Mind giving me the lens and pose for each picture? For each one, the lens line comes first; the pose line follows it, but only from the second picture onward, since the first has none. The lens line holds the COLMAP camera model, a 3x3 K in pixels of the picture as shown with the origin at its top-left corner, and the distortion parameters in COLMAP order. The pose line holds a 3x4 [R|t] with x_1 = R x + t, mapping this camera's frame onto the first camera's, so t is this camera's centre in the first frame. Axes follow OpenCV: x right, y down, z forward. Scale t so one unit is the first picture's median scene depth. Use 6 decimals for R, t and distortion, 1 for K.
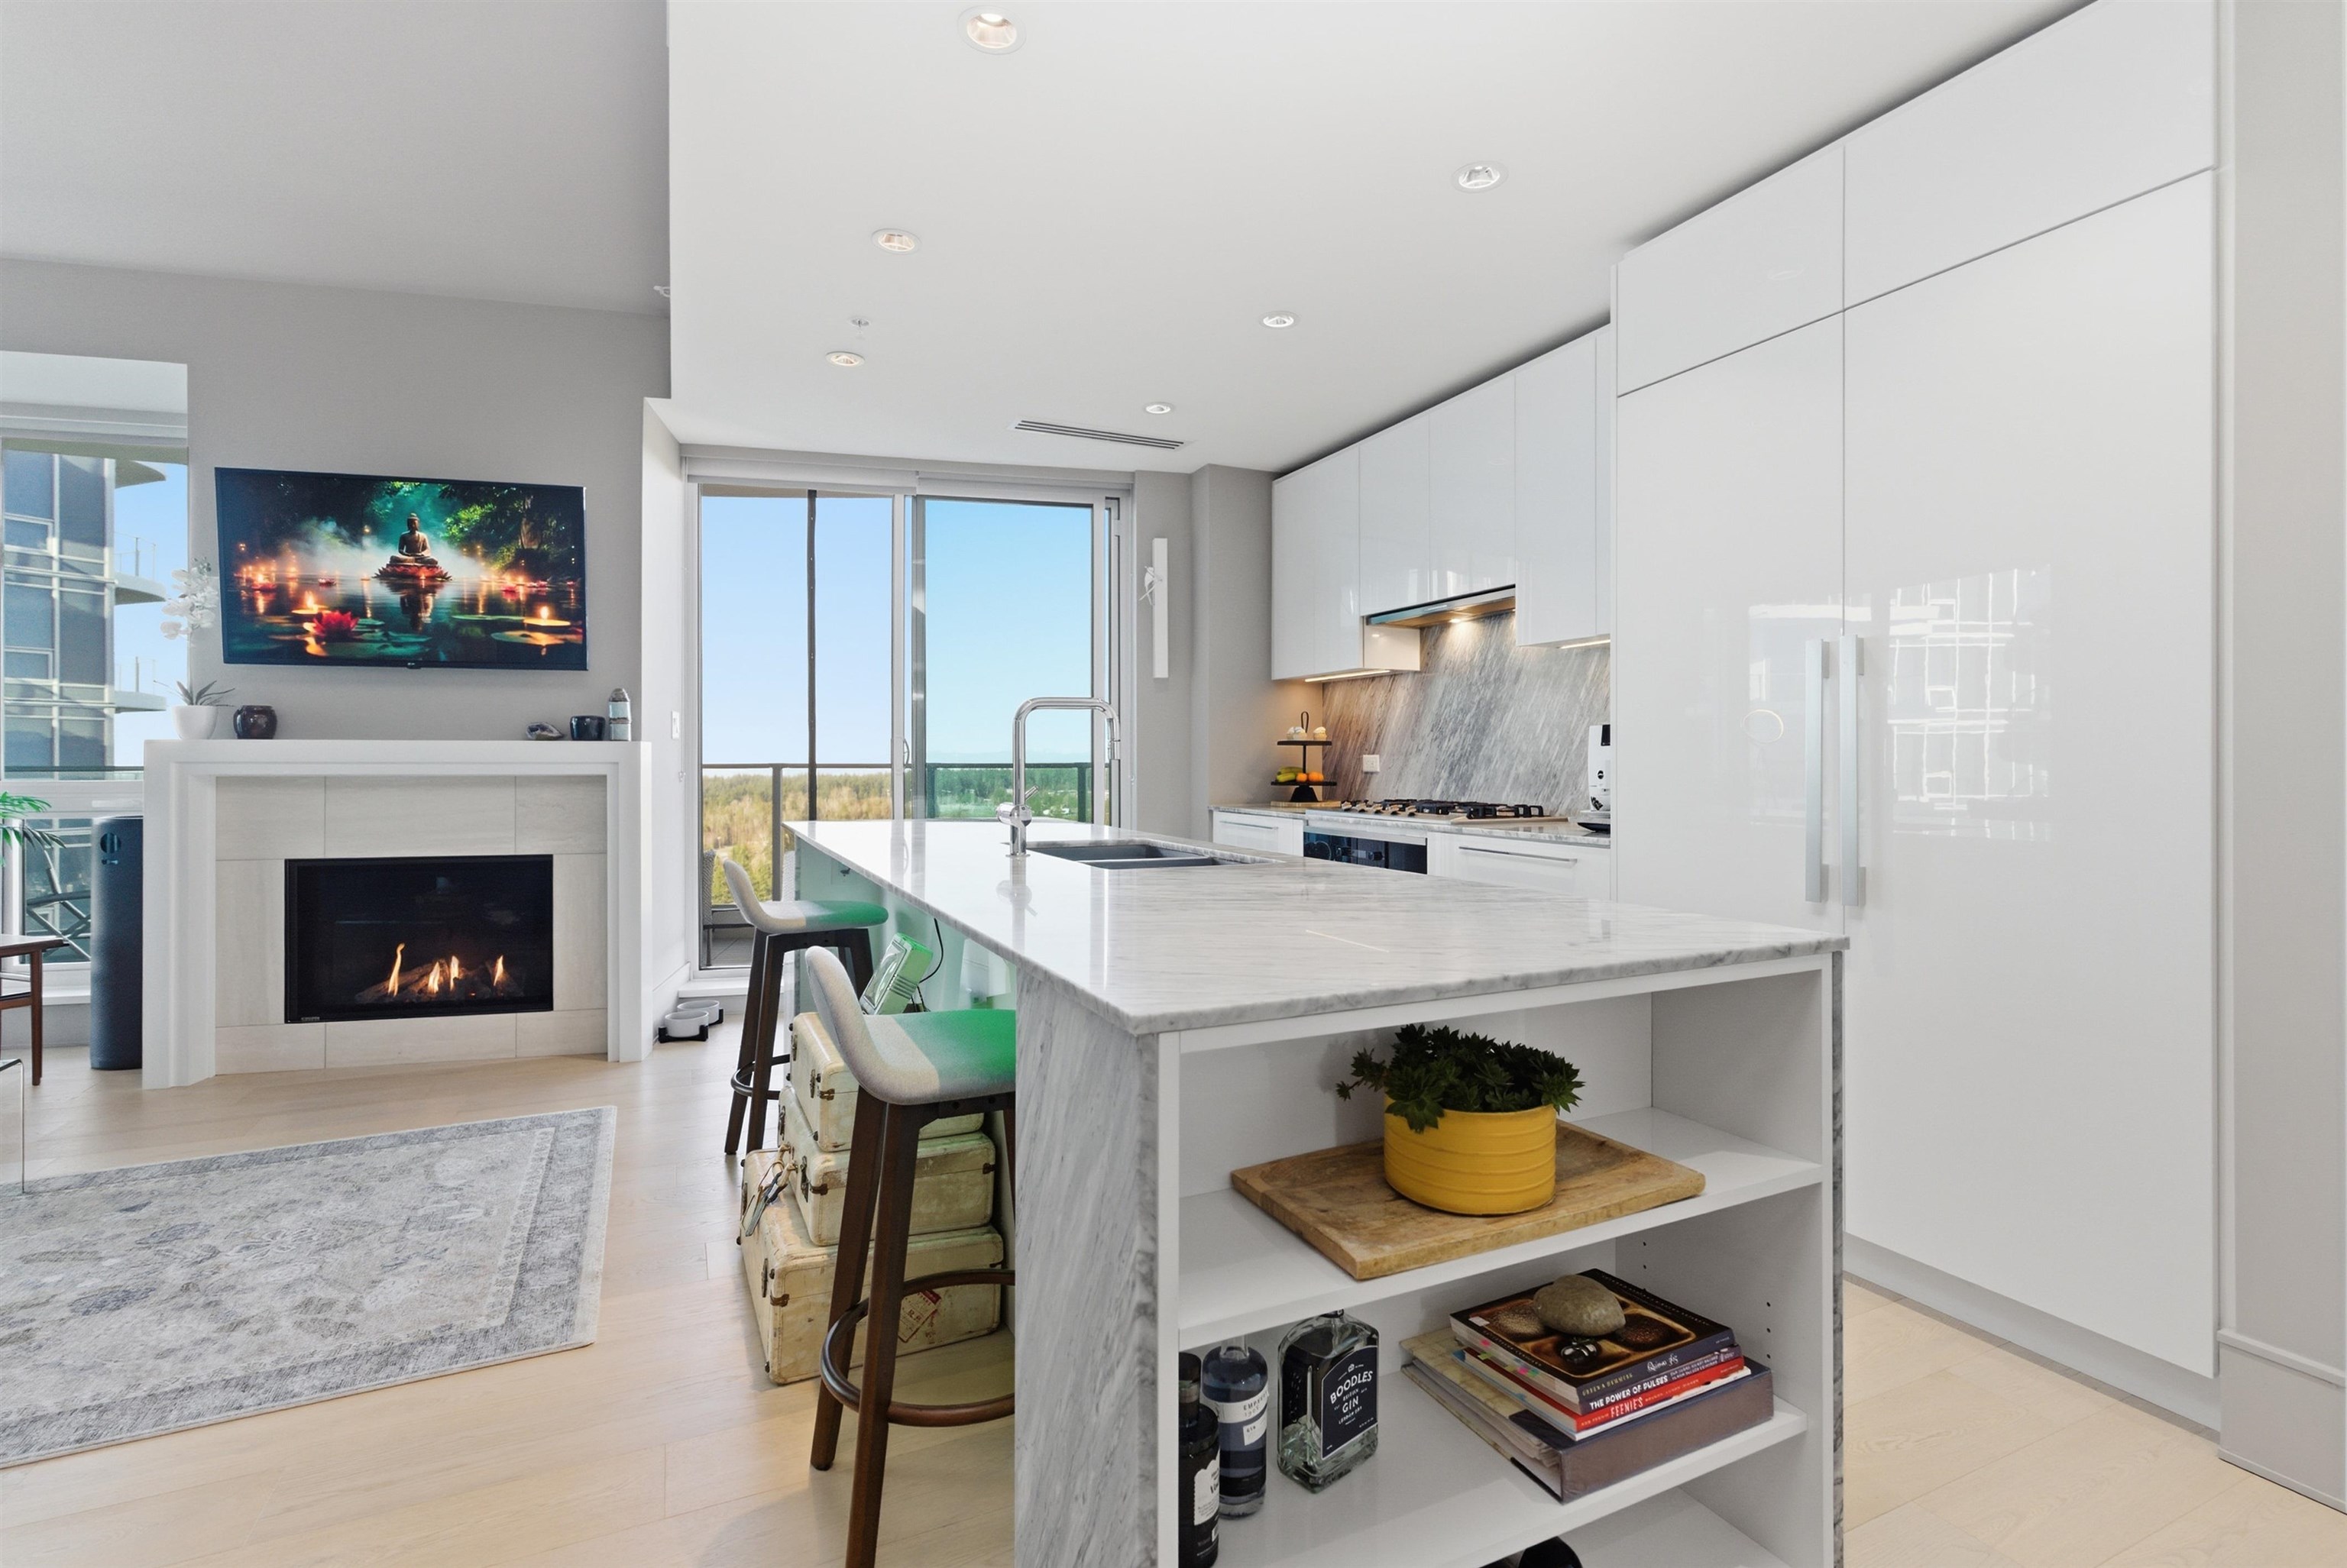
lens RADIAL K [[1061.2, 0, 1179.9], [0, 1061.2, 760.6], [0, 0, 1]] dist [-0.007715, 0.002483]
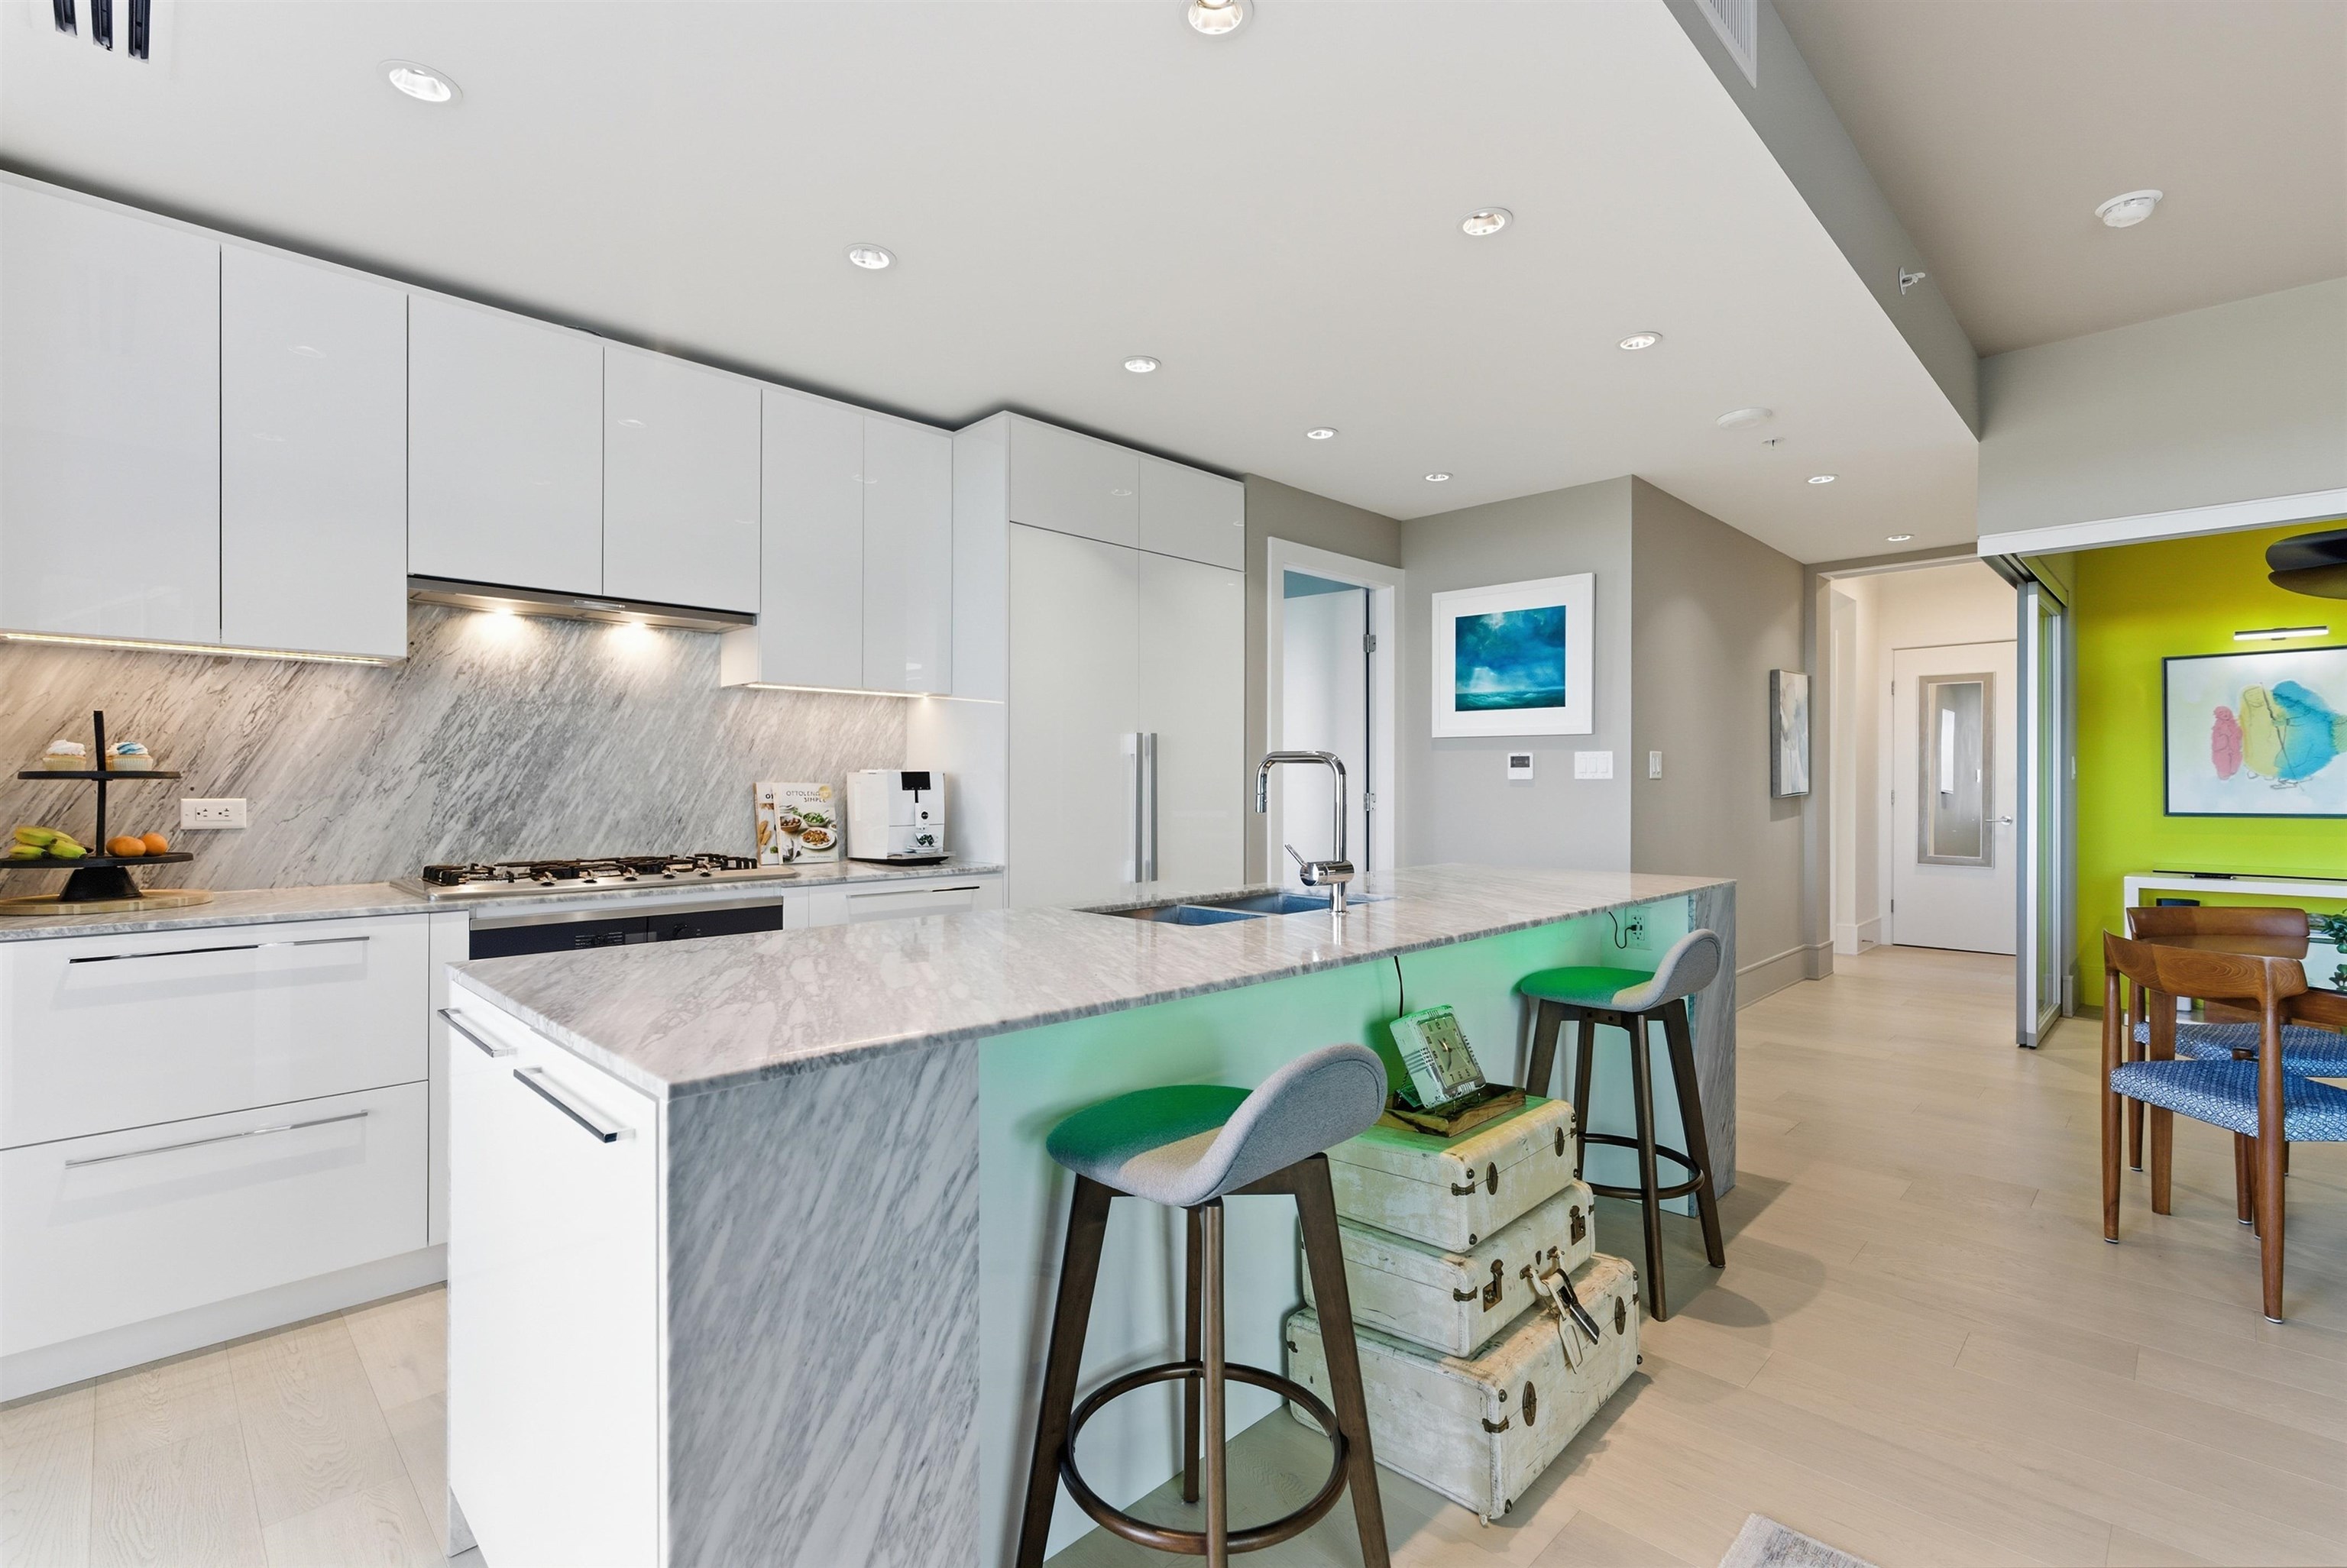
lens RADIAL K [[1061.2, 0, 1190.8], [0, 1061.2, 787.1], [0, 0, 1]] dist [-0.007715, 0.002483]
pose [[-0.330619, -0.006481, 0.943742, -0.653847], [-0.003591, 0.999978, 0.005609, -0.020819], [-0.943757, -0.001535, -0.330635, 0.910226]]
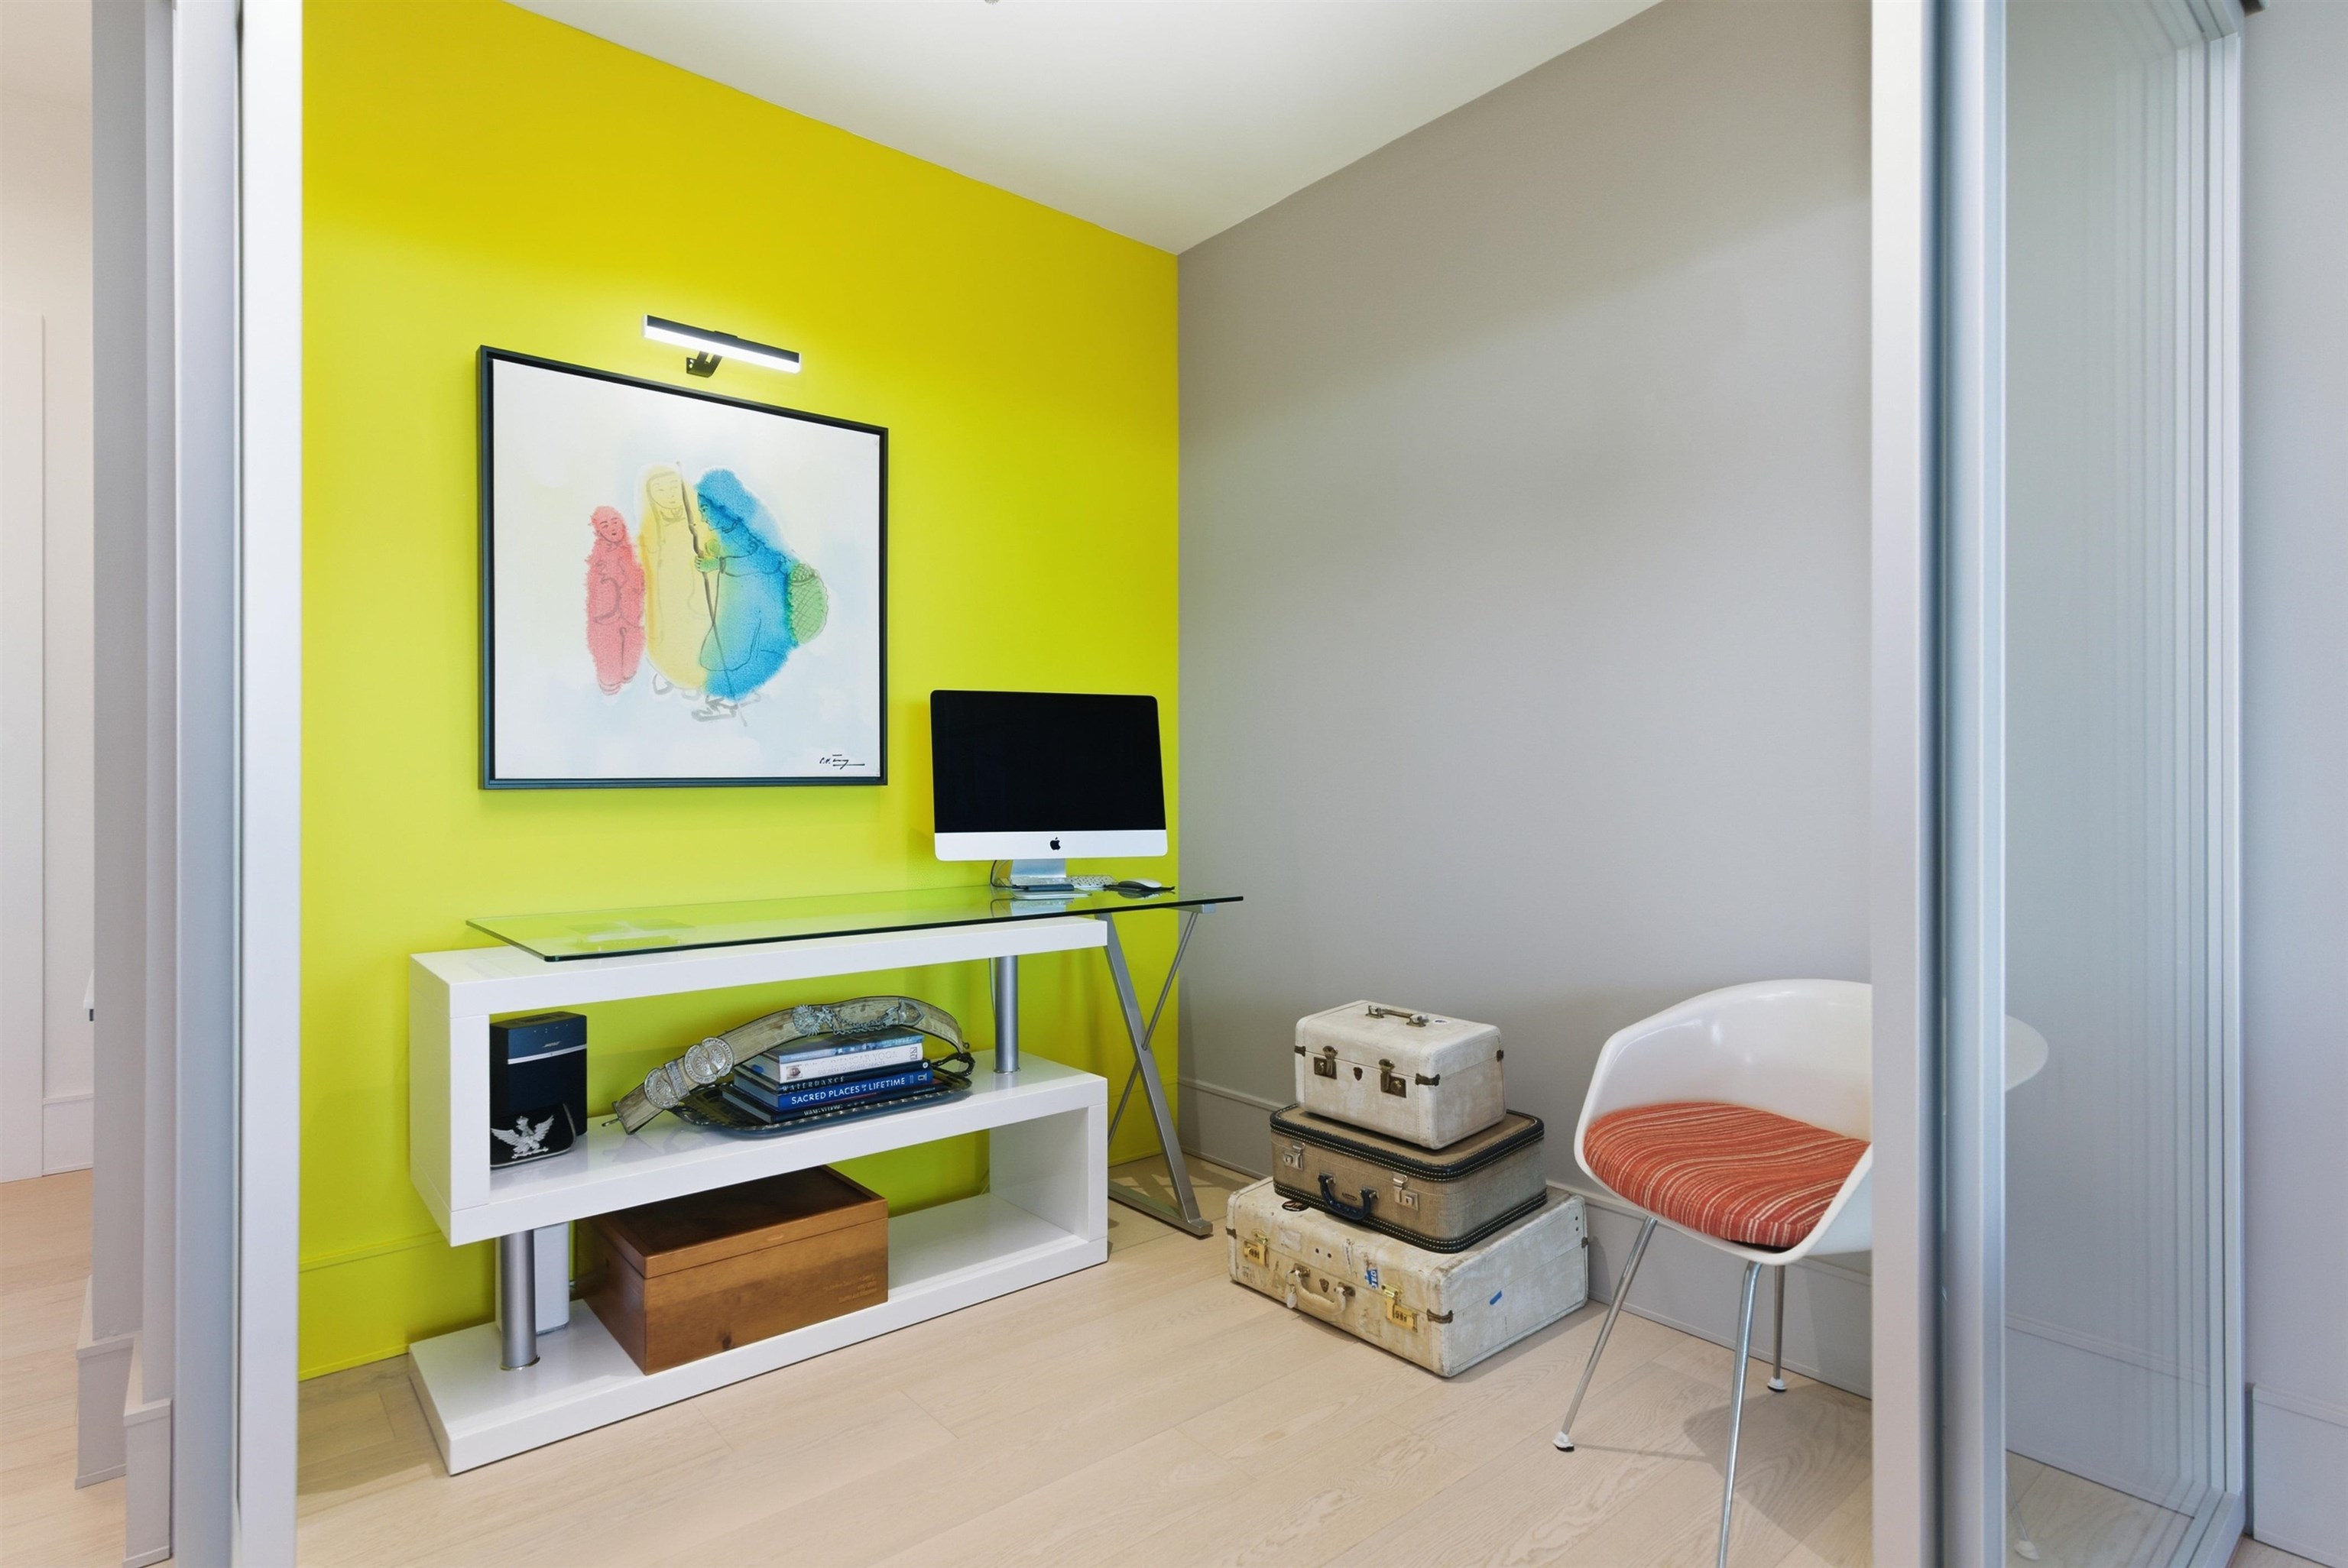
lens RADIAL K [[1193.2, 0, 1177.1], [0, 1193.2, 780.8], [0, 0, 1]] dist [0.002289, 0.001105]
pose [[-0.968817, 0.000501, -0.247777, 0.067296], [0.001363, 0.999994, -0.003307, 0.019559], [0.247774, -0.003541, -0.968811, -0.145191]]
